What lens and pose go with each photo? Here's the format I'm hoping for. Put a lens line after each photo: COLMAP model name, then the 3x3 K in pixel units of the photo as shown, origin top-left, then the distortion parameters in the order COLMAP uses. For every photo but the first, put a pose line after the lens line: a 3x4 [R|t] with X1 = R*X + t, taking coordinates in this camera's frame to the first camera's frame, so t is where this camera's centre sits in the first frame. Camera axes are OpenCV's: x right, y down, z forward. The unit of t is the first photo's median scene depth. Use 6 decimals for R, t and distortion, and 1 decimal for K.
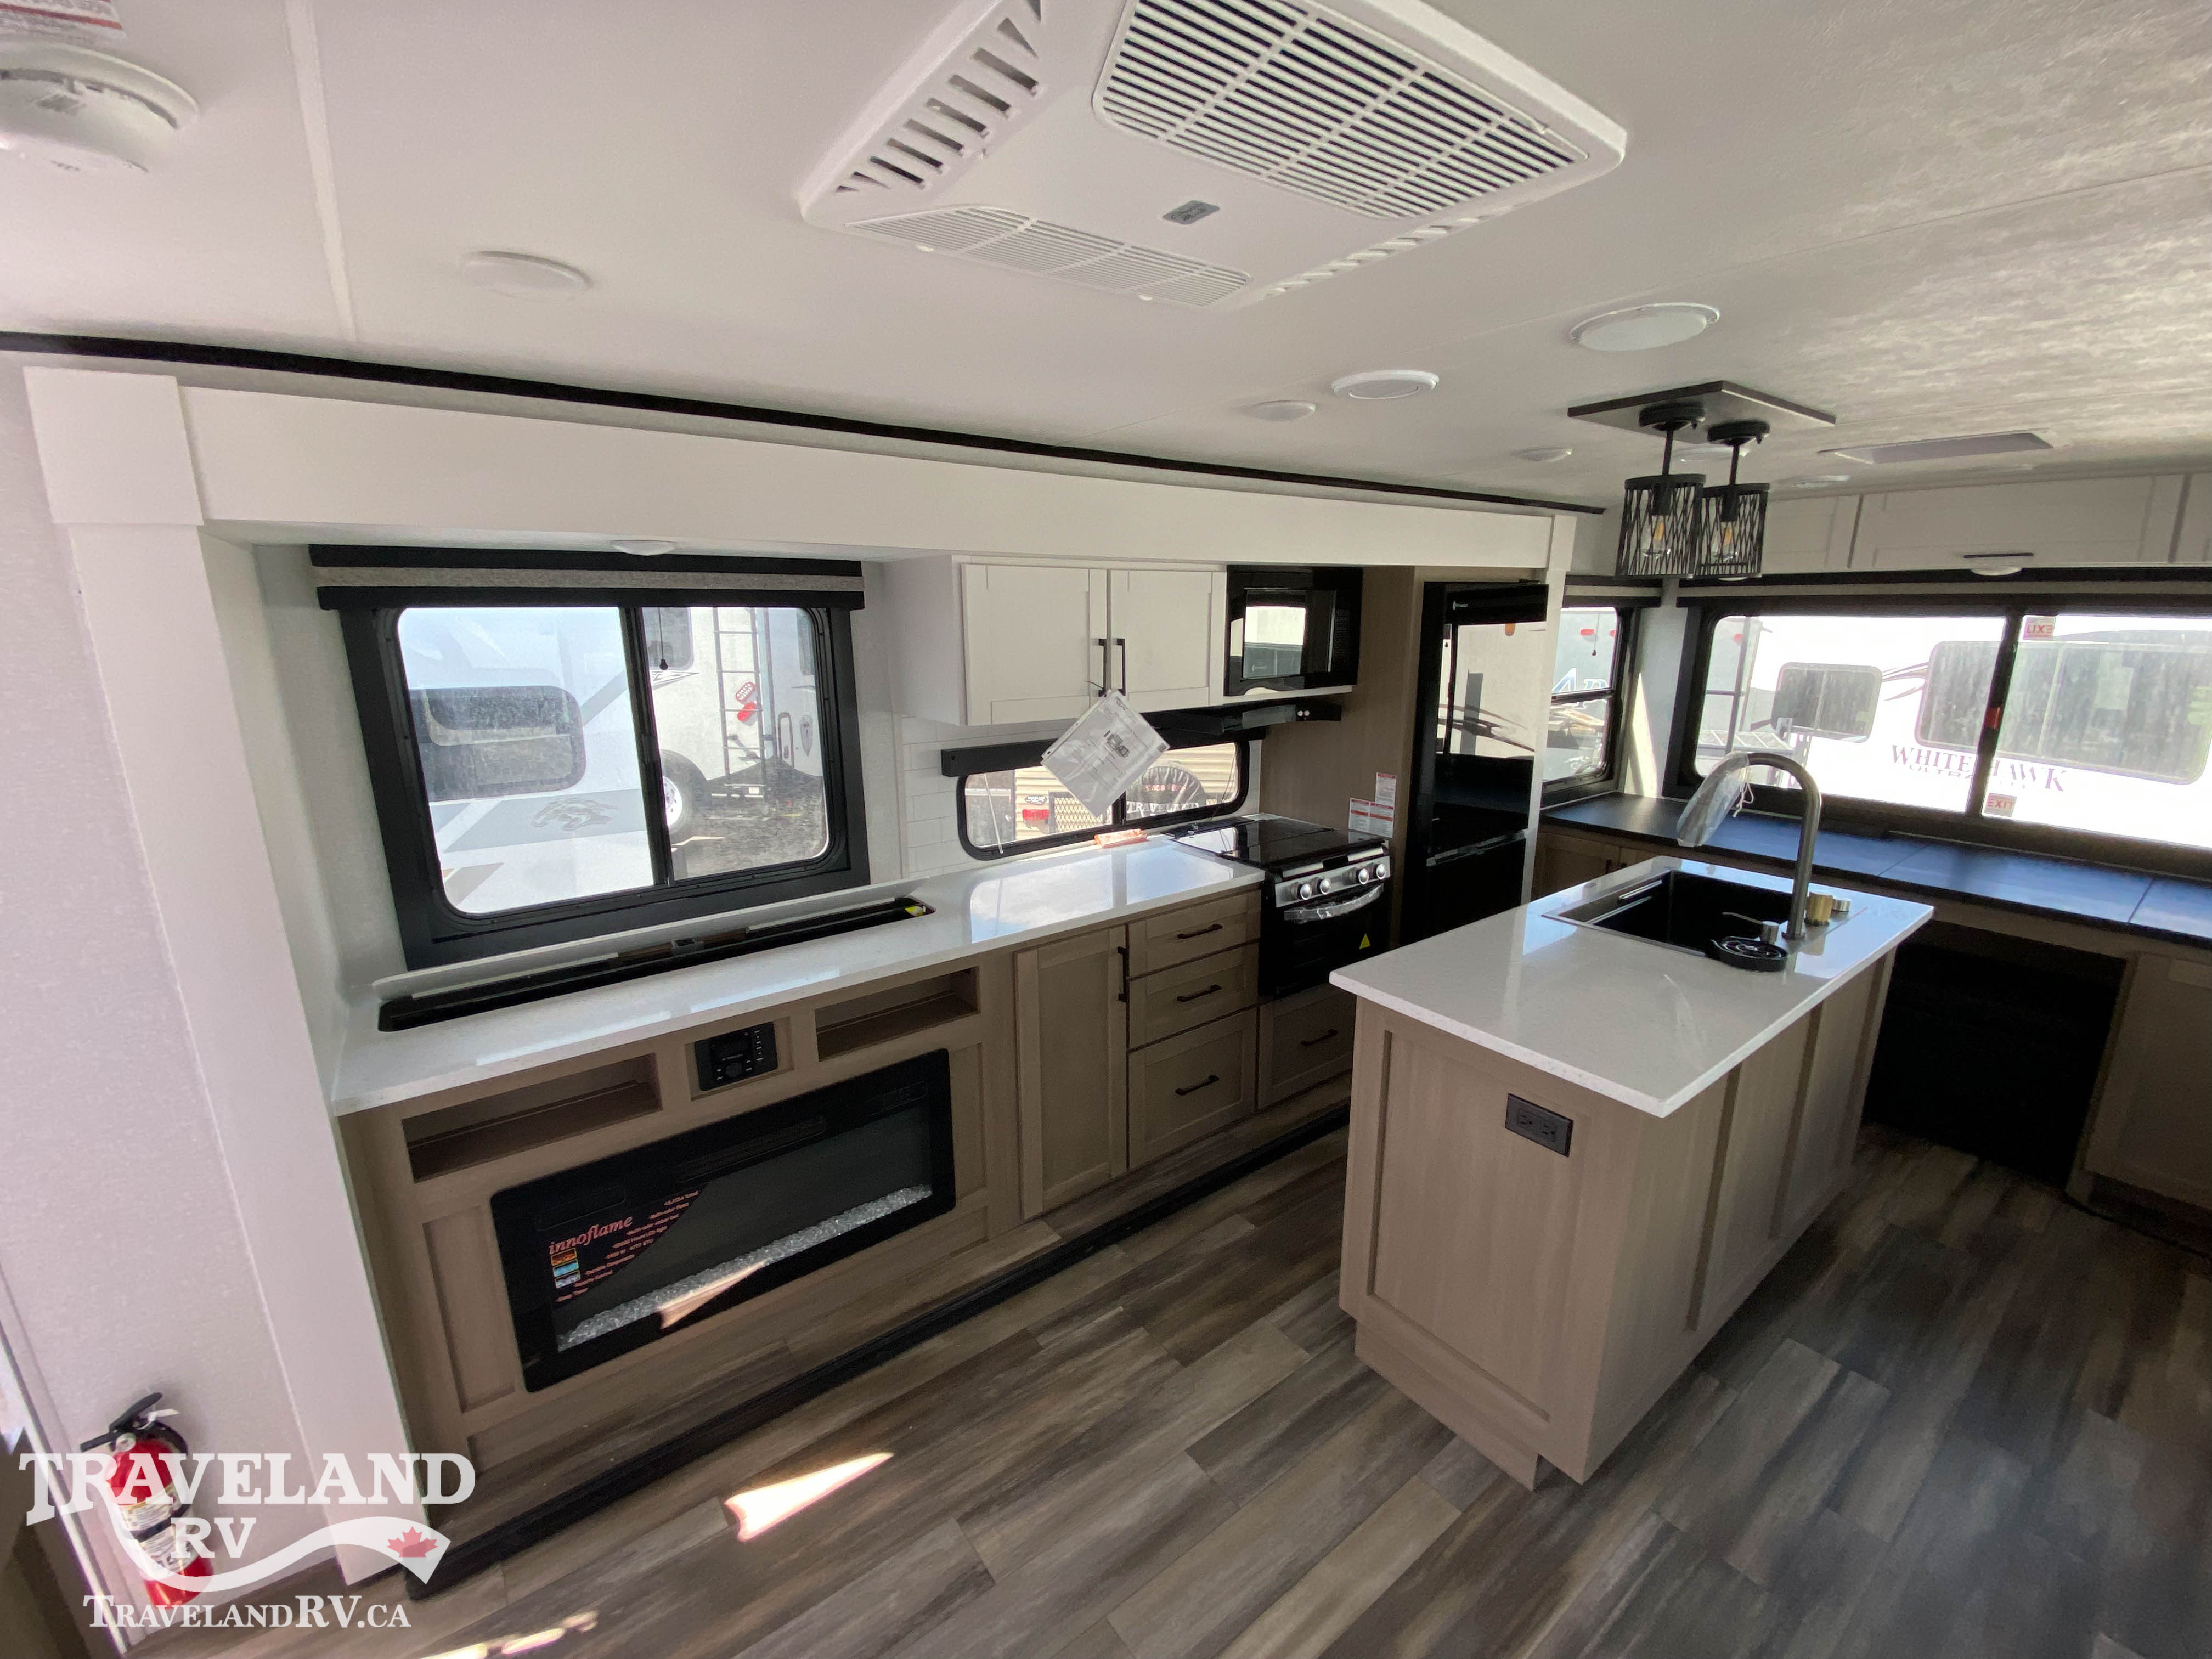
lens RADIAL K [[904.0, 0, 1101.0], [0, 904.0, 828.0], [0, 0, 1]] dist [0.011336, -0.015122]
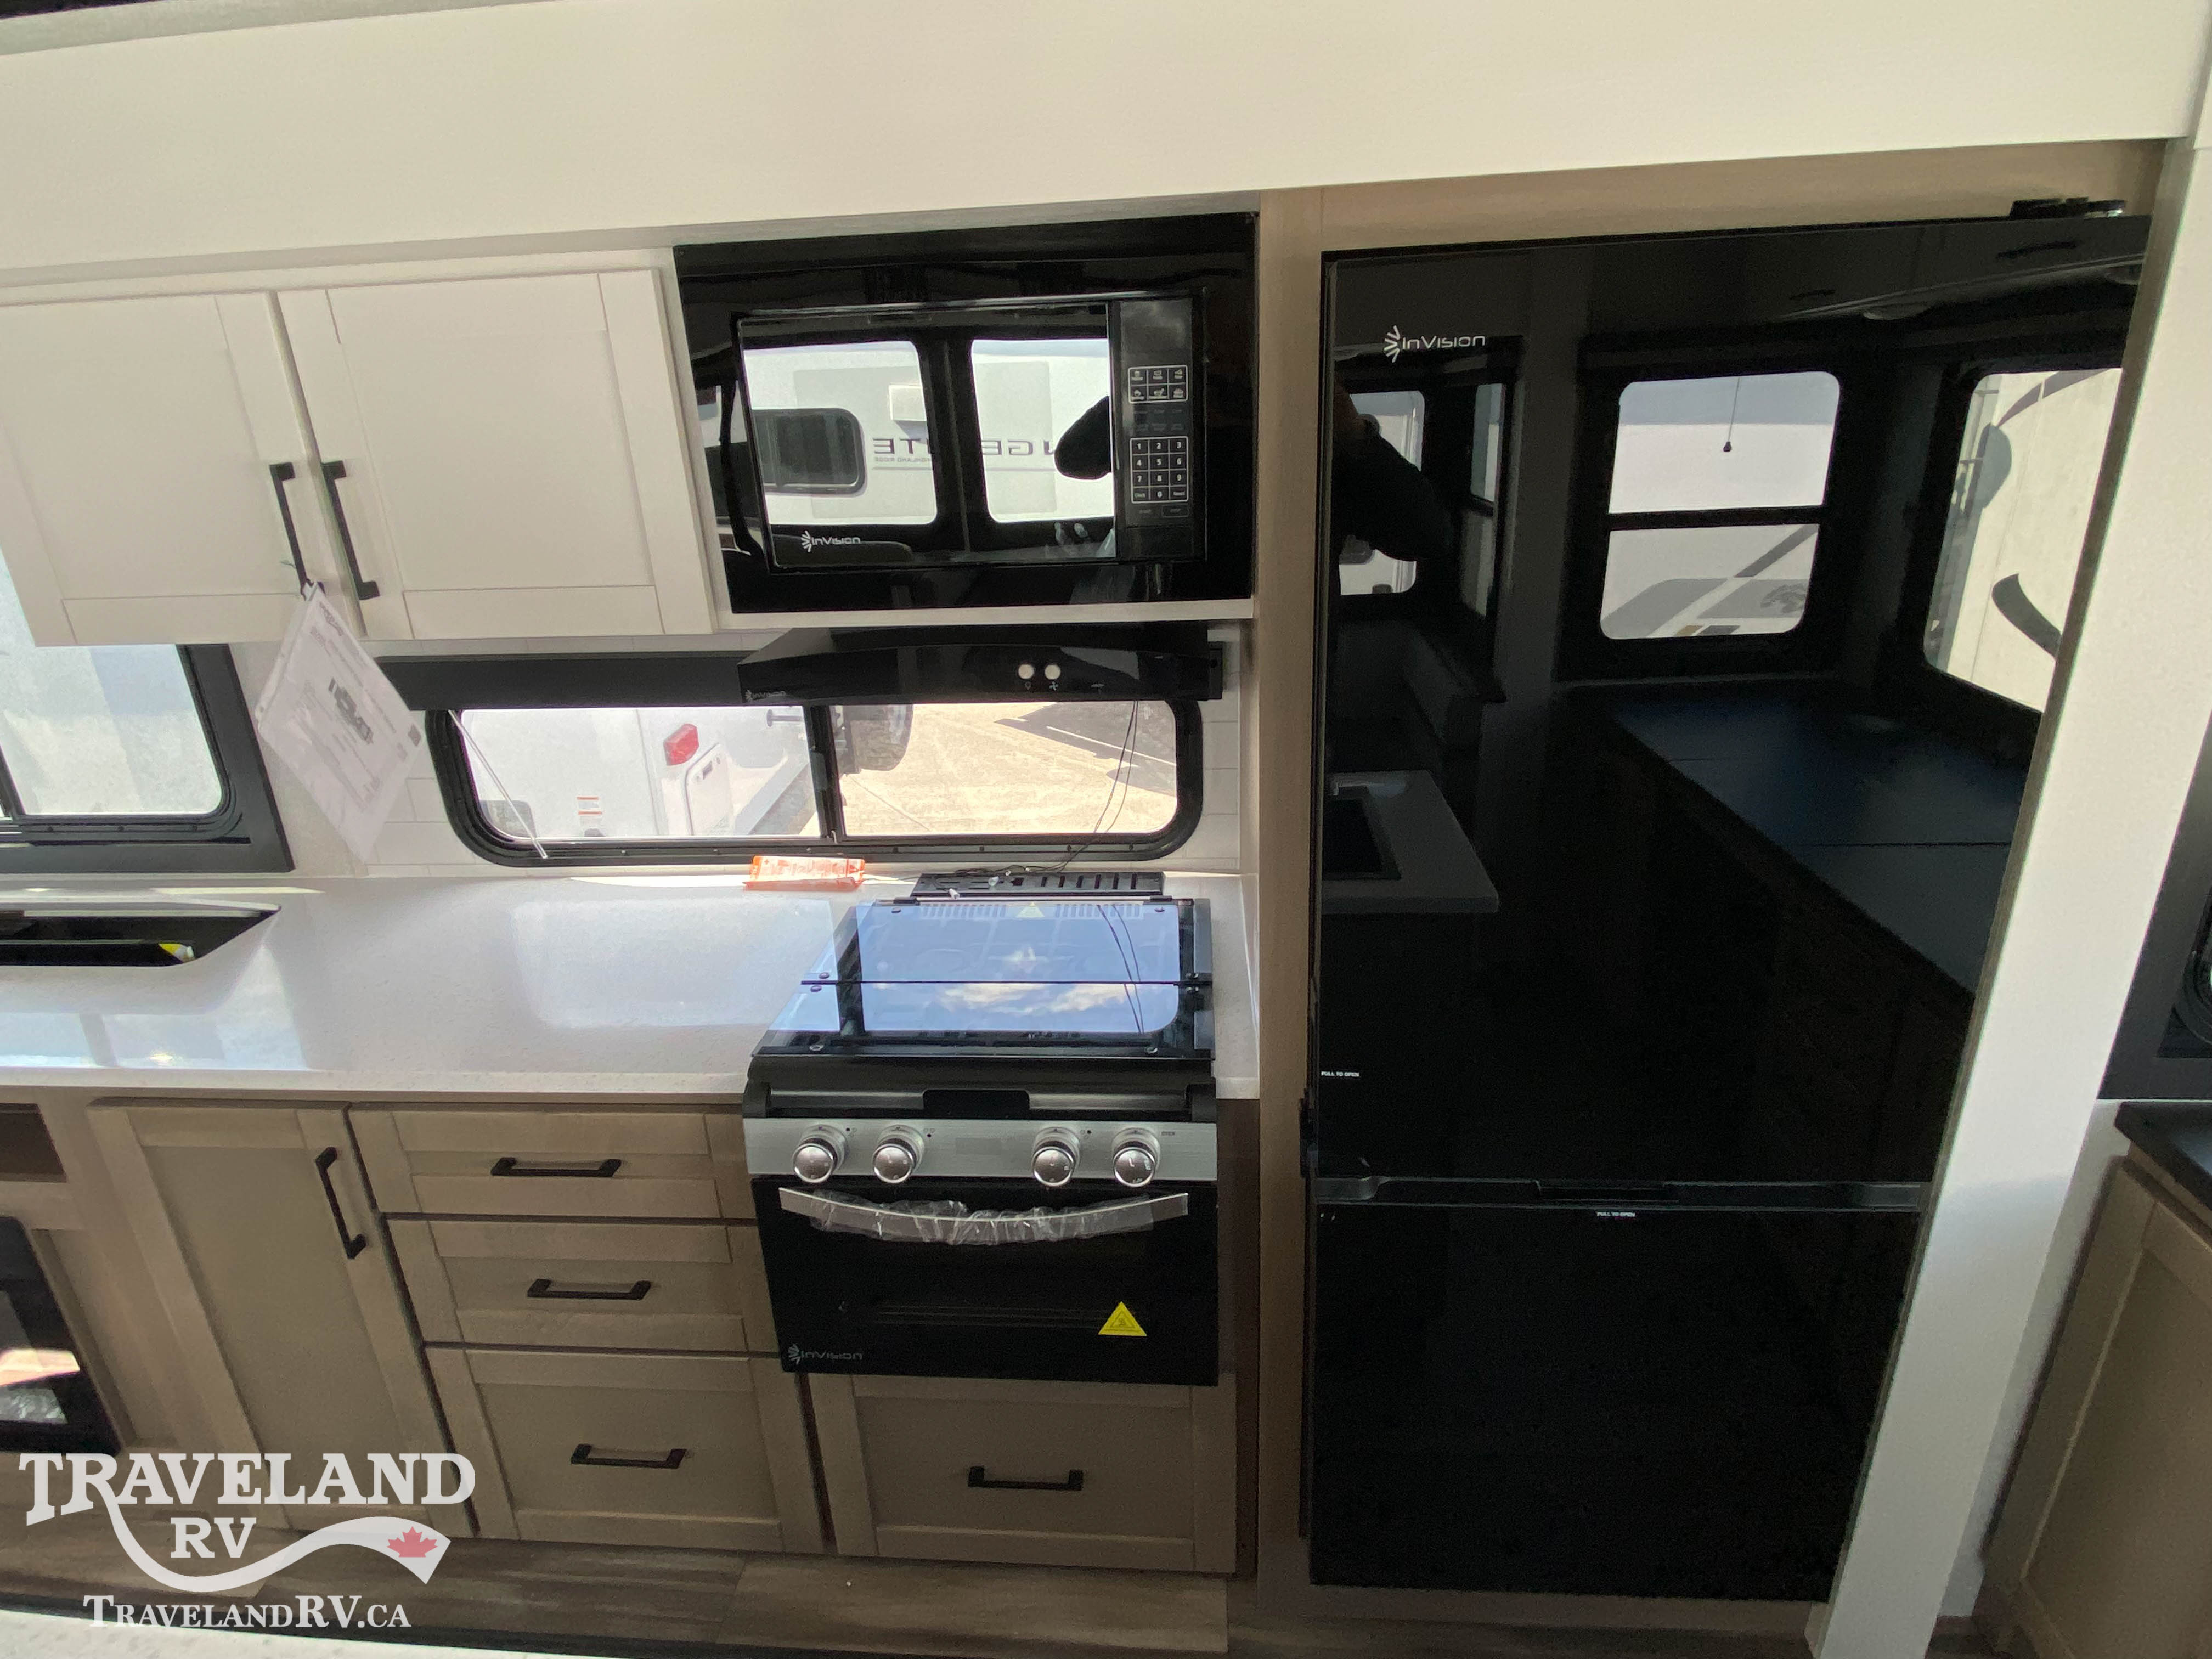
lens RADIAL K [[1195.8, 0, 1108.4], [0, 1195.8, 823.3], [0, 0, 1]] dist [0.016481, -0.018832]
pose [[0.757243, 0.220776, -0.614687, 0.624470], [-0.119445, 0.972076, 0.201992, -0.191384], [0.642118, -0.079536, 0.762469, 0.749018]]
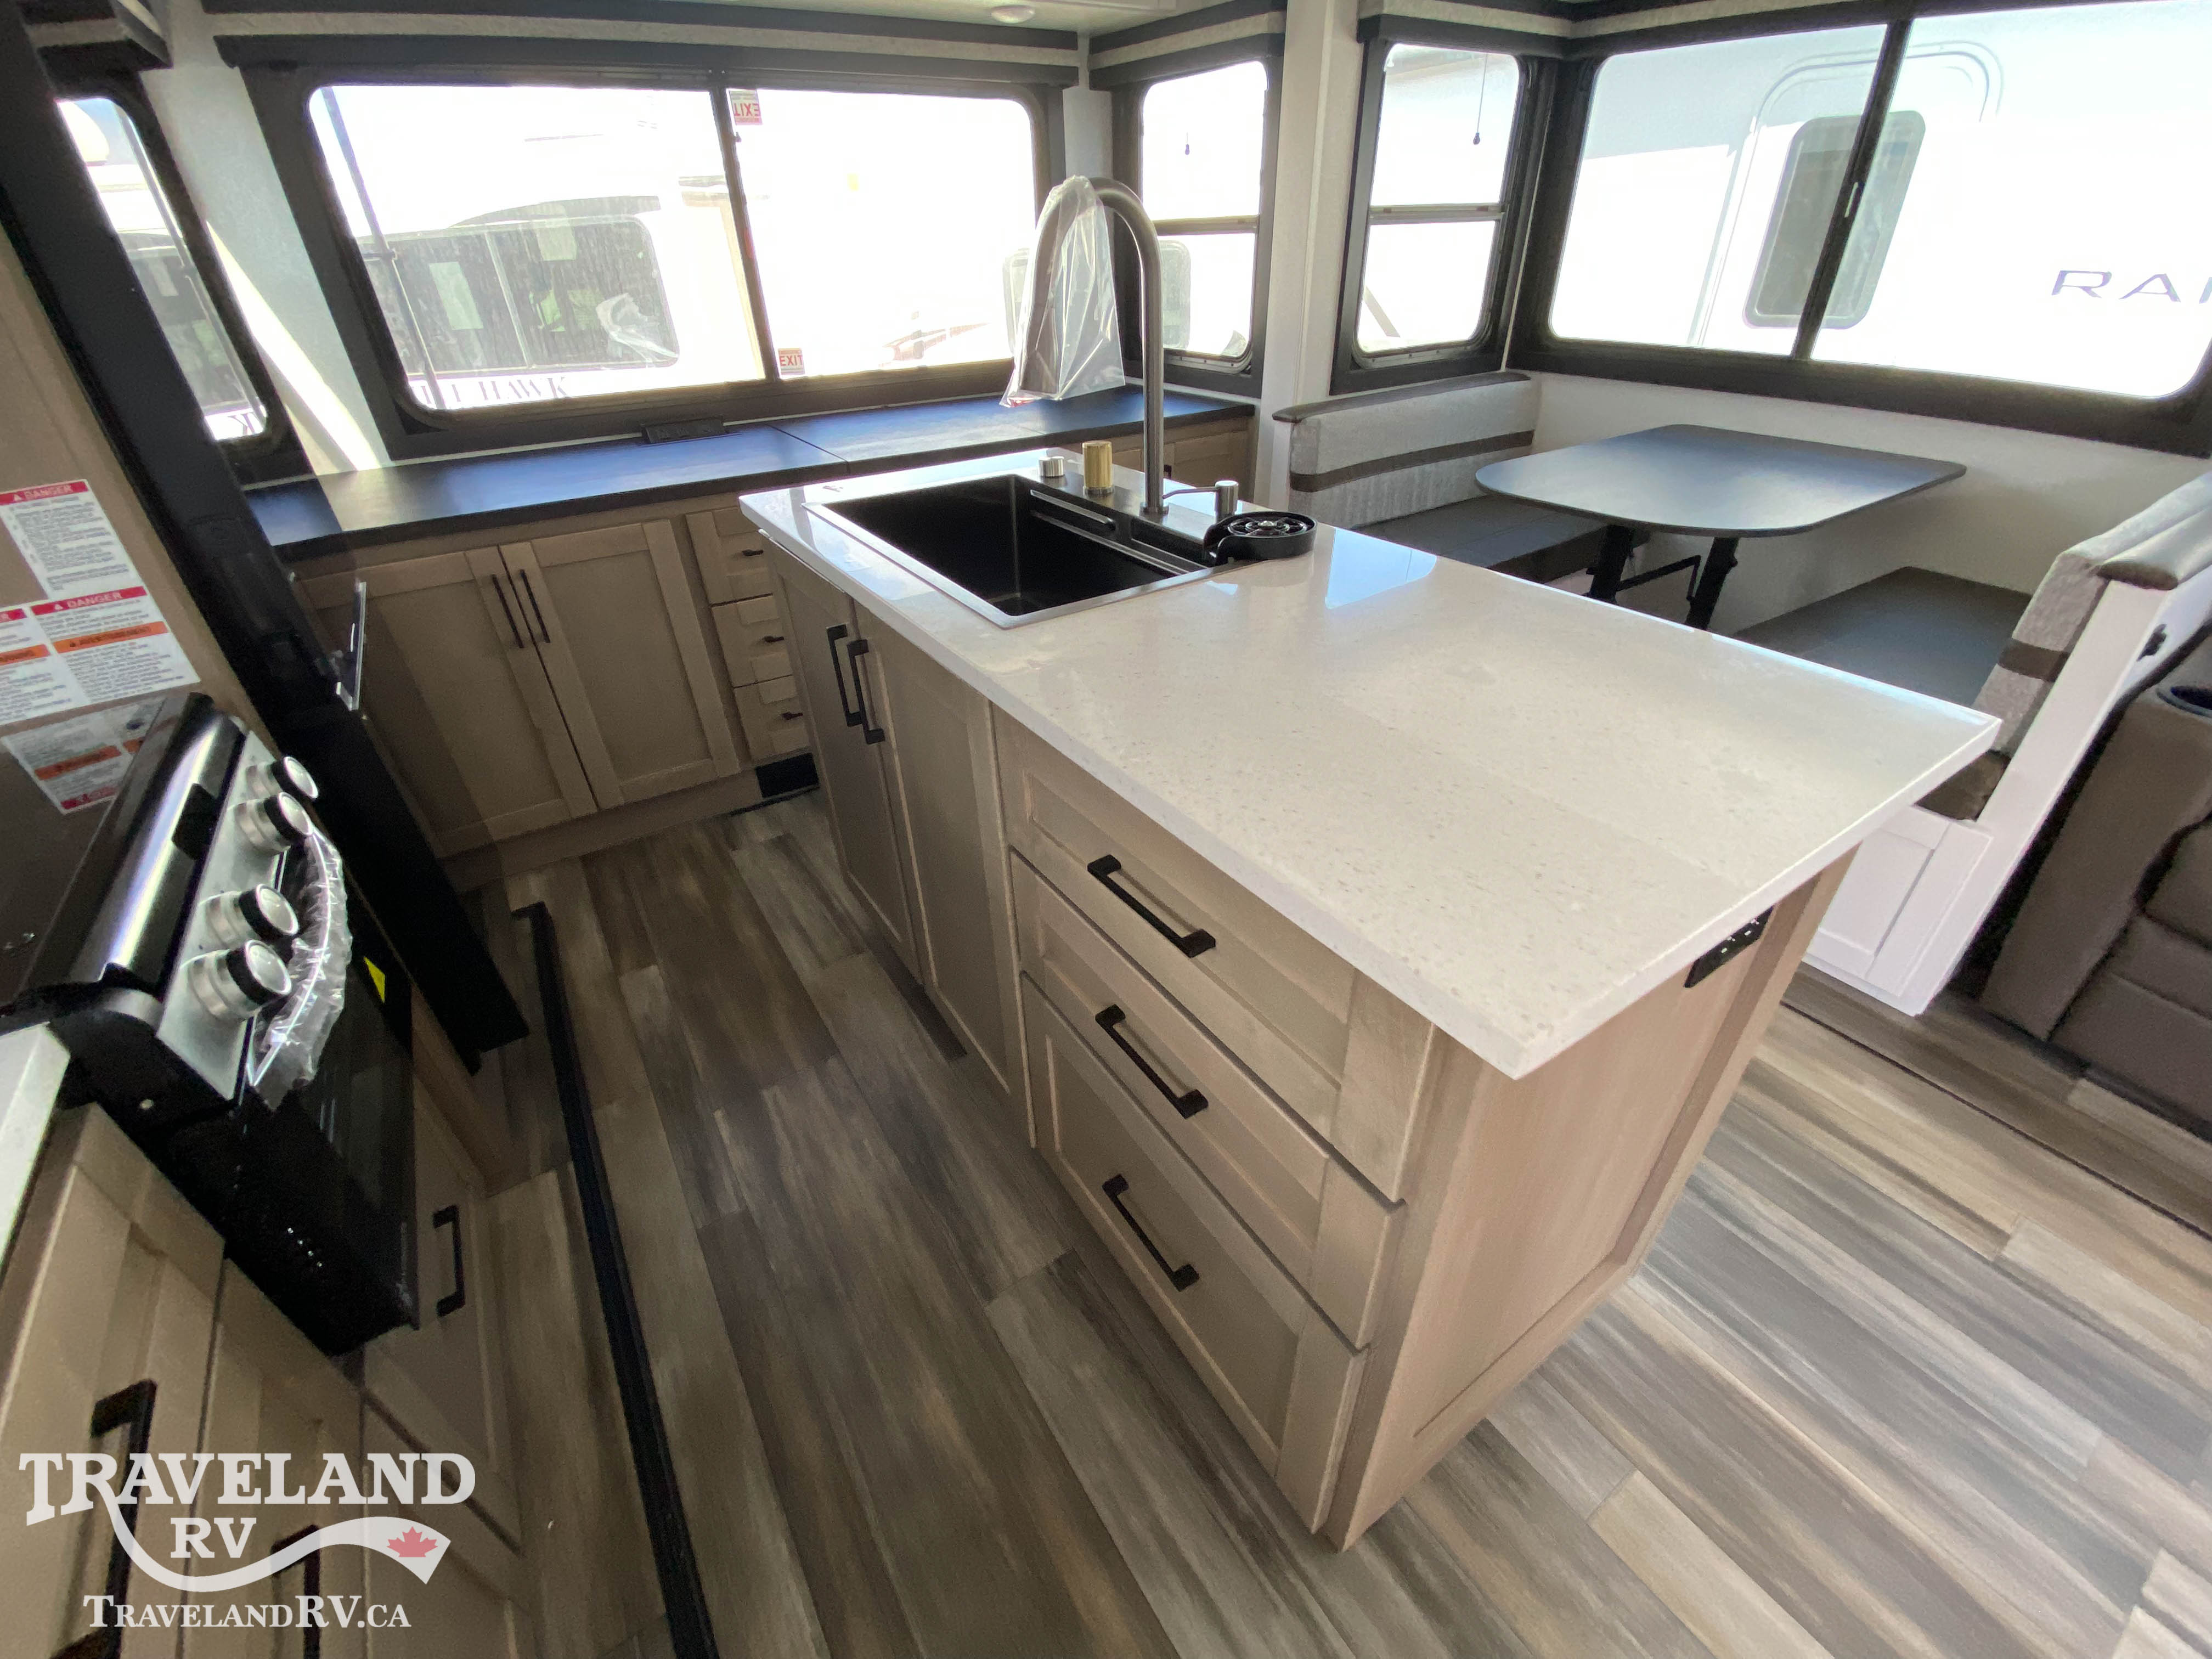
lens RADIAL K [[904.0, 0, 1095.6], [0, 904.0, 833.8], [0, 0, 1]] dist [0.011336, -0.015122]
pose [[0.054725, -0.544174, 0.837185, 0.051988], [0.258780, 0.817524, 0.514478, -0.032256], [-0.964385, 0.188492, 0.185560, 0.762337]]
